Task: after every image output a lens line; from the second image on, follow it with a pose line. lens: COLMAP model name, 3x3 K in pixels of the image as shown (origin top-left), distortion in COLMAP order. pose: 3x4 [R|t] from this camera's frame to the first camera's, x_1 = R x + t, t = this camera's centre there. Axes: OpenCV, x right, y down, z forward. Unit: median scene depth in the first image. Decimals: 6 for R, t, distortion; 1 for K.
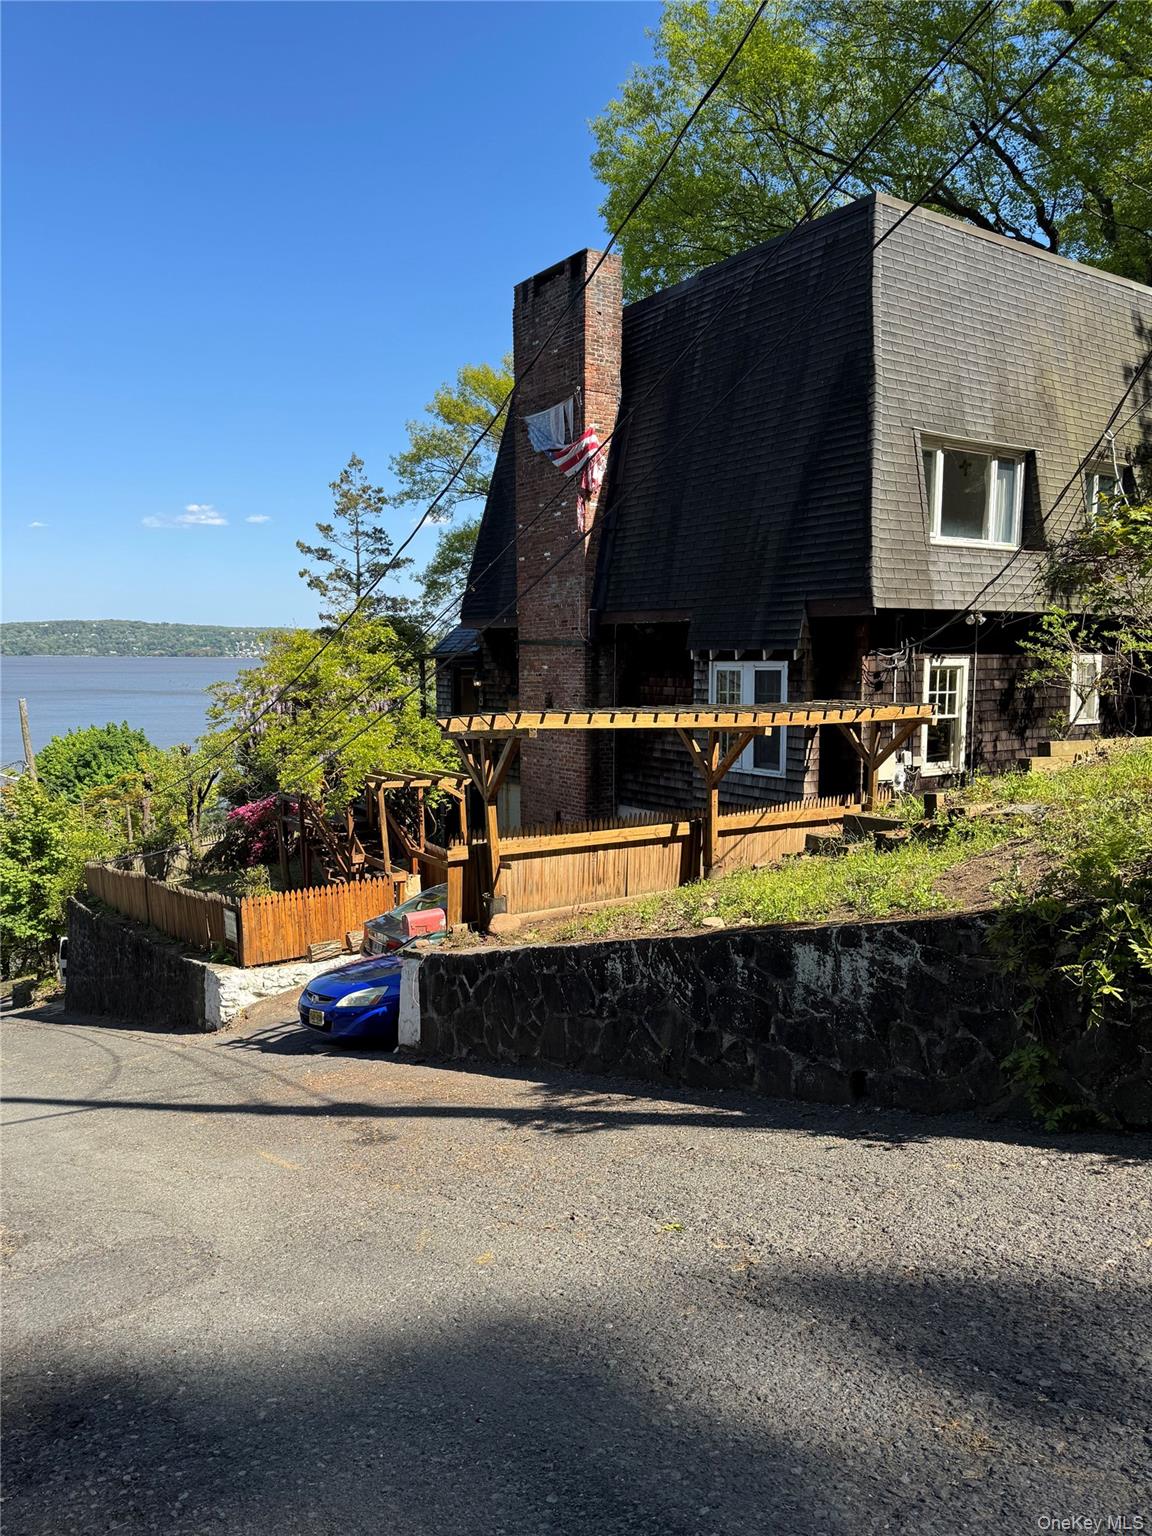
lens RADIAL K [[1066.5, 0, 585.1], [0, 1066.5, 773.1], [0, 0, 1]] dist [0.049092, -0.021298]
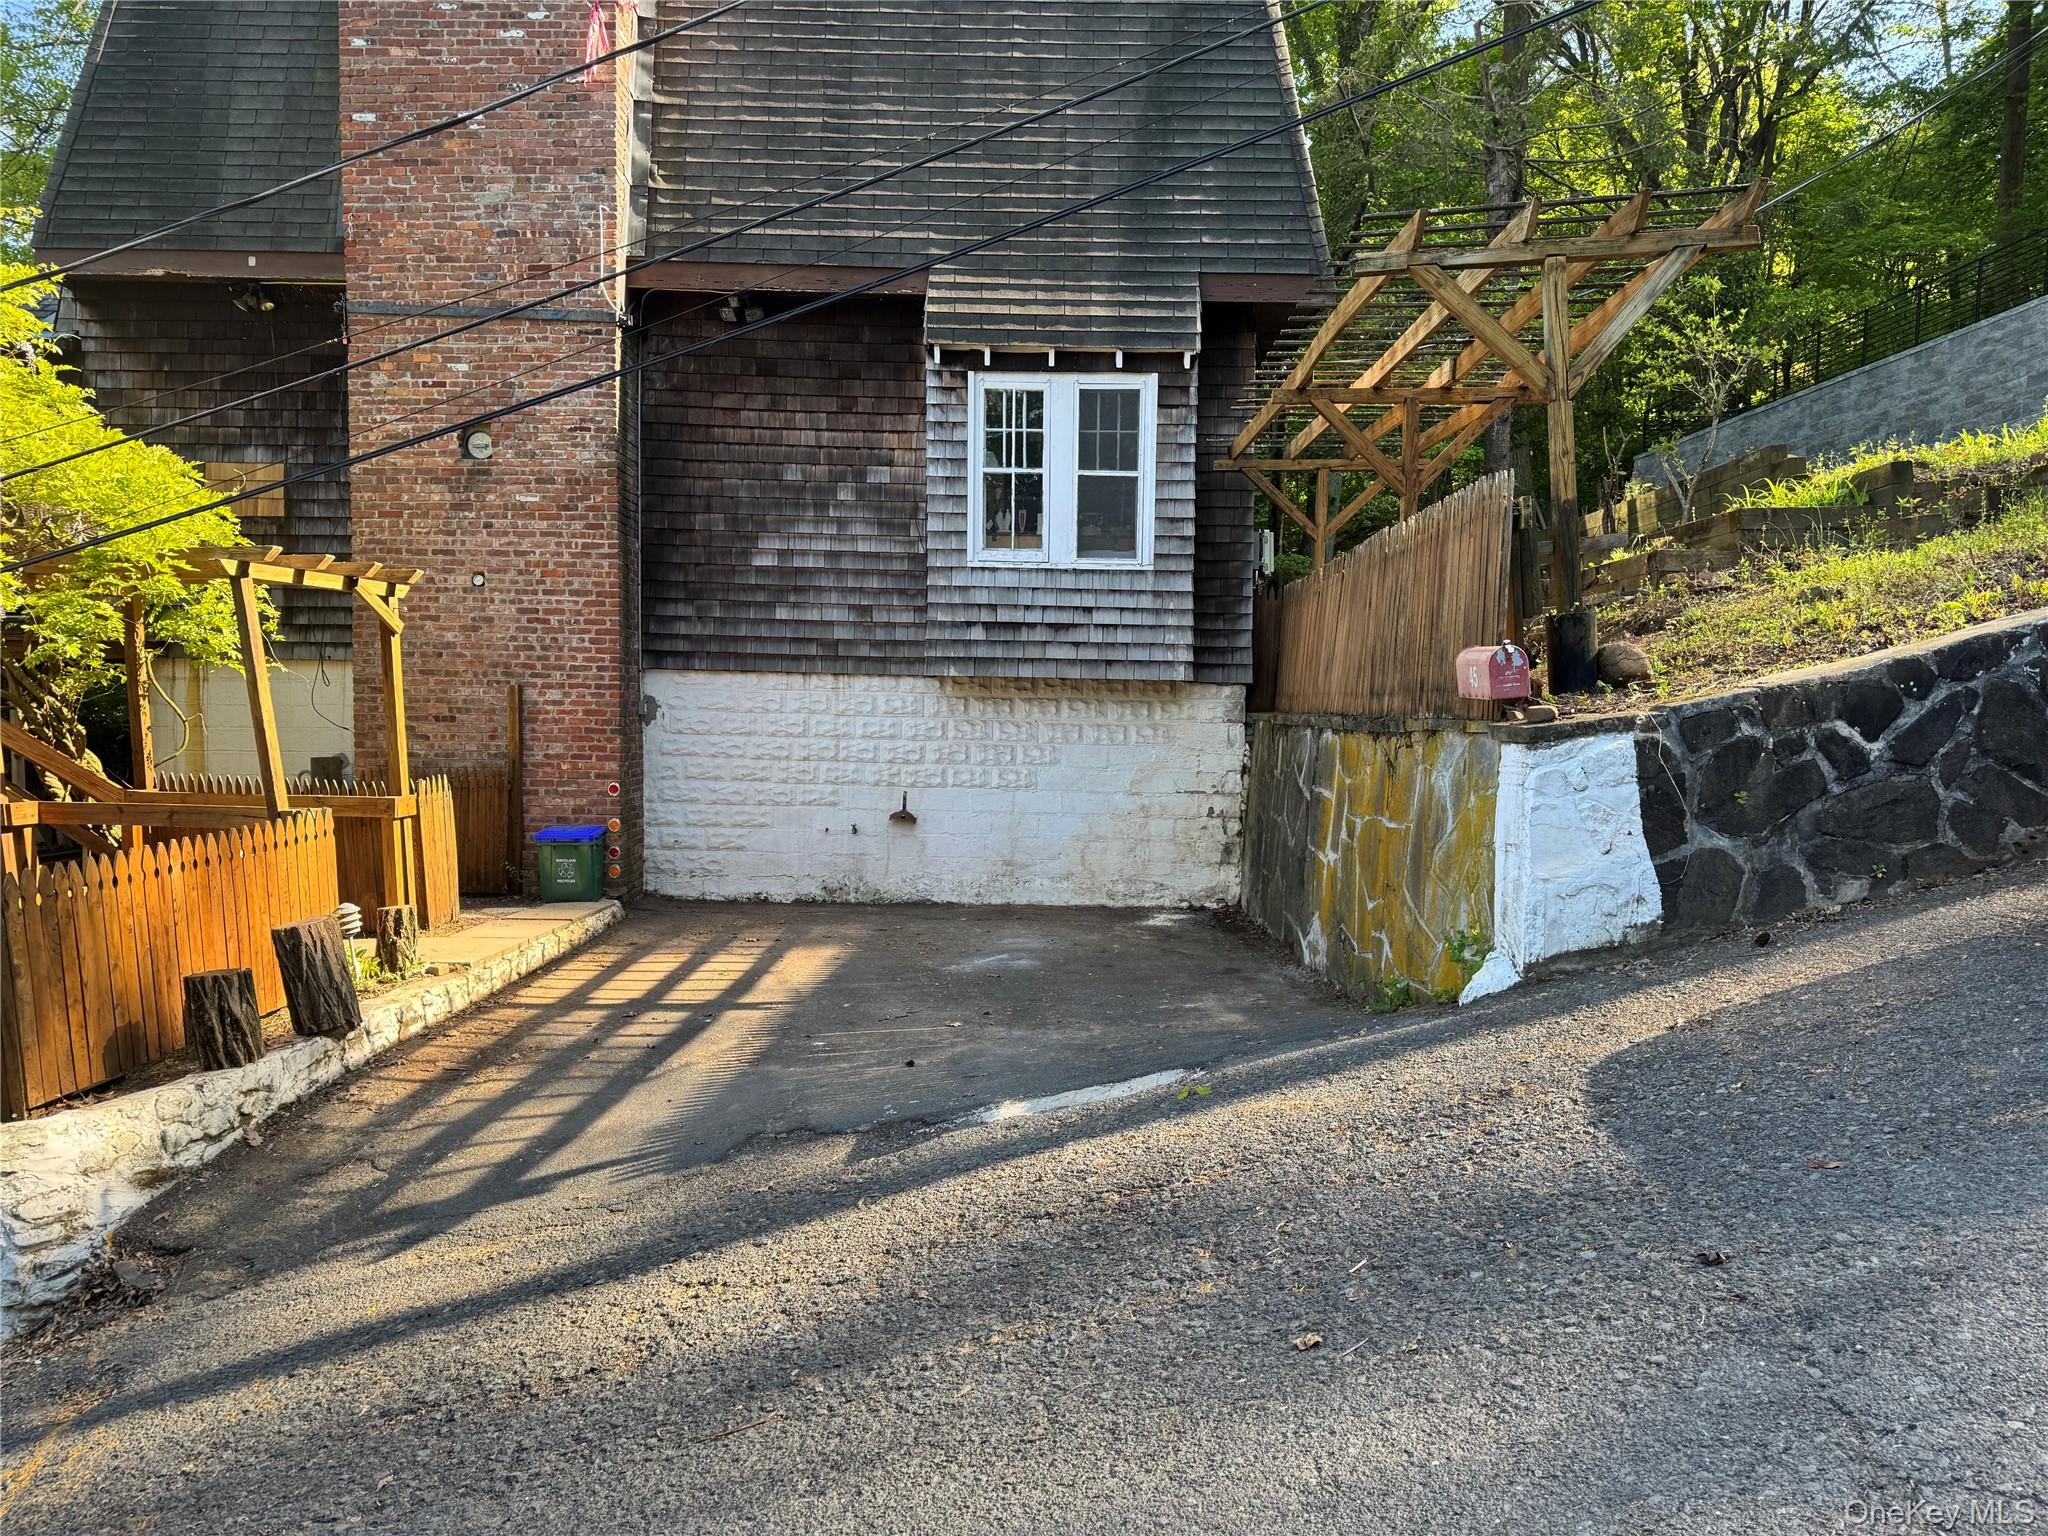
lens RADIAL K [[1421.9, 0, 1024.0], [0, 1421.9, 769.6], [0, 0, 1]] dist [0.049092, -0.021298]
pose [[0.578131, -0.027381, 0.815485, -0.482811], [0.072933, 0.997170, -0.018224, 0.118980], [-0.812678, 0.070012, 0.578492, 0.565328]]
